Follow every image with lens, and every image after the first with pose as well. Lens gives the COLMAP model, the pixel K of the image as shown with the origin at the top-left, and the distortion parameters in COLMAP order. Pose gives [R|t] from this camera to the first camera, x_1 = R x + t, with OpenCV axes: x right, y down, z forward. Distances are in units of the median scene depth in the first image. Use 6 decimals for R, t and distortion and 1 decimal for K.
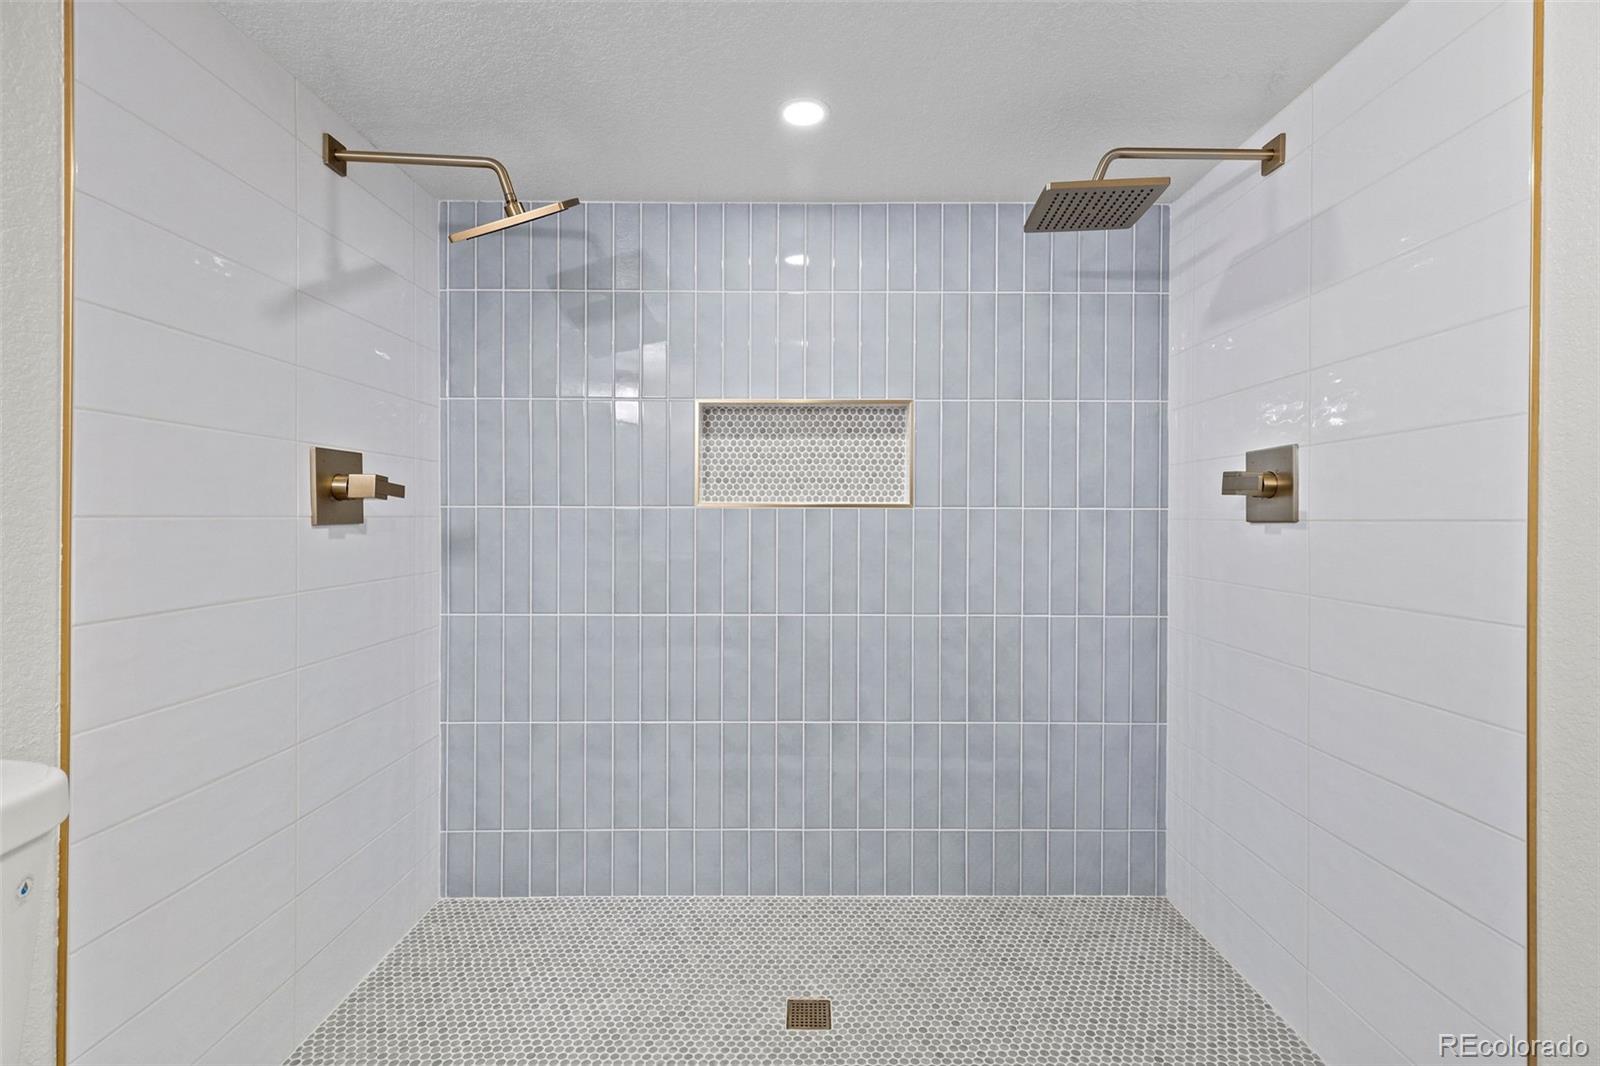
lens RADIAL K [[730.4, 0, 804.8], [0, 730.4, 520.2], [0, 0, 1]] dist [0.006006, -0.000162]
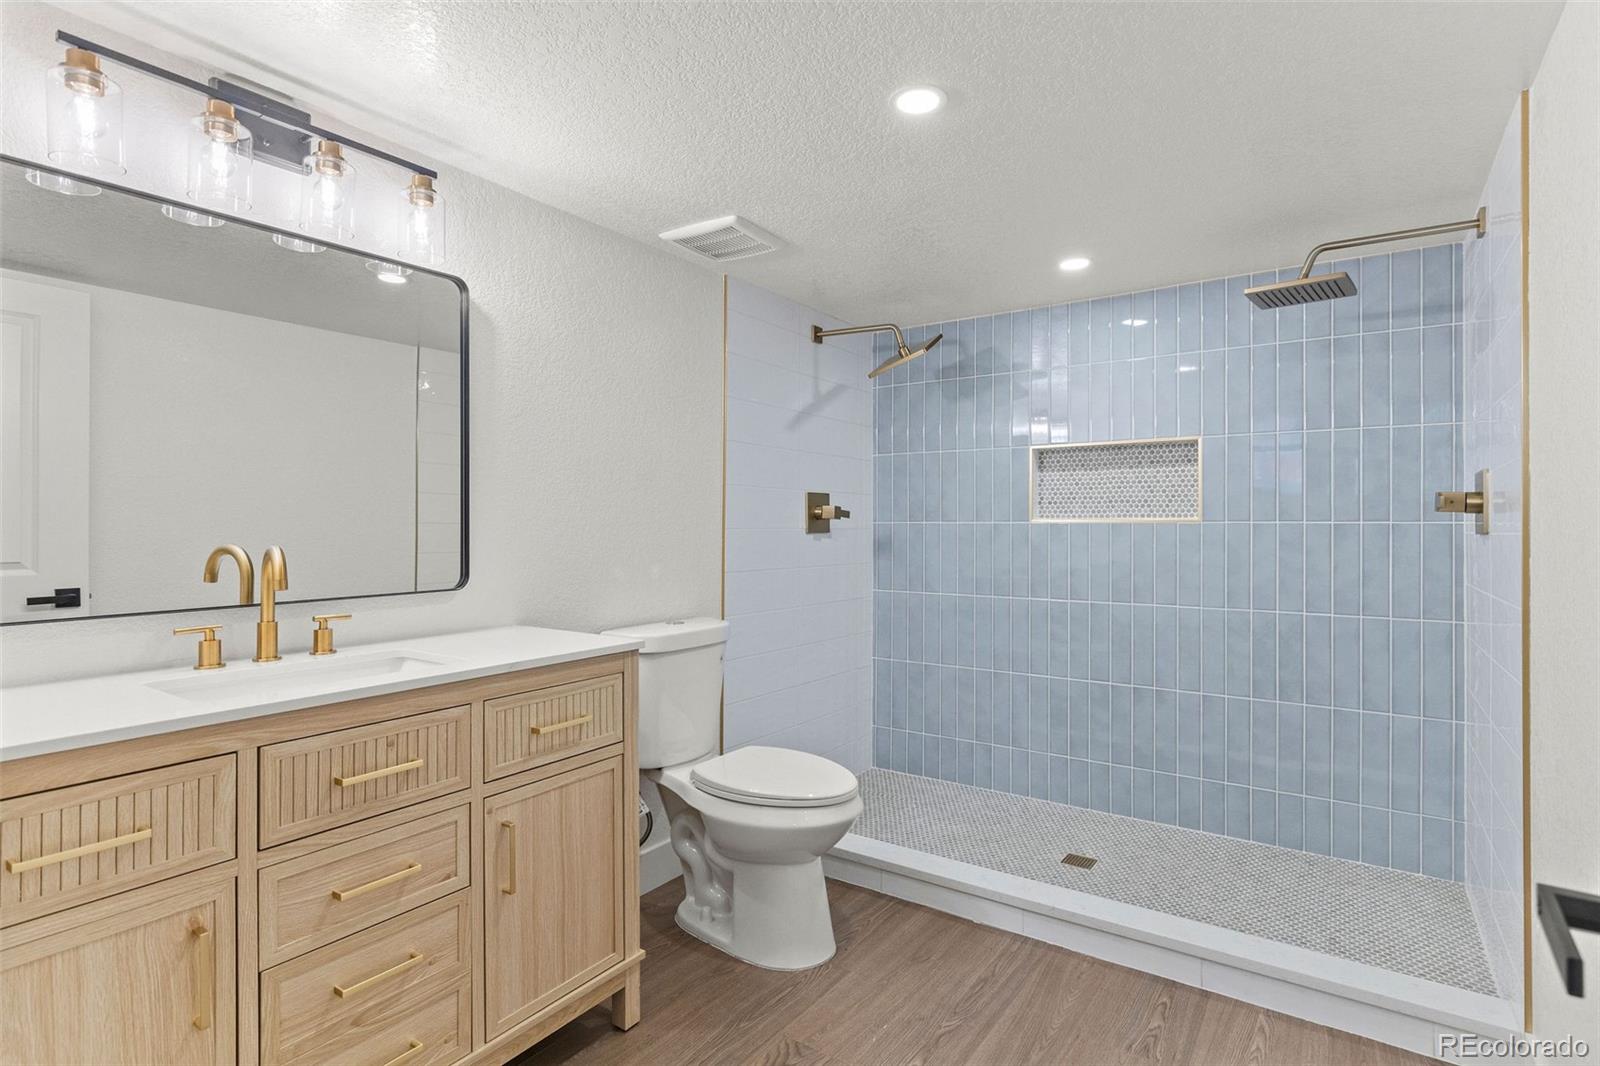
lens RADIAL K [[820.3, 0, 799.1], [0, 820.3, 529.1], [0, 0, 1]] dist [0.001372, 0.000008]
pose [[0.821692, 0.000956, -0.569930, 0.380507], [-0.003681, 0.999987, -0.003630, 0.002433], [0.569919, 0.005080, 0.821685, -0.550194]]
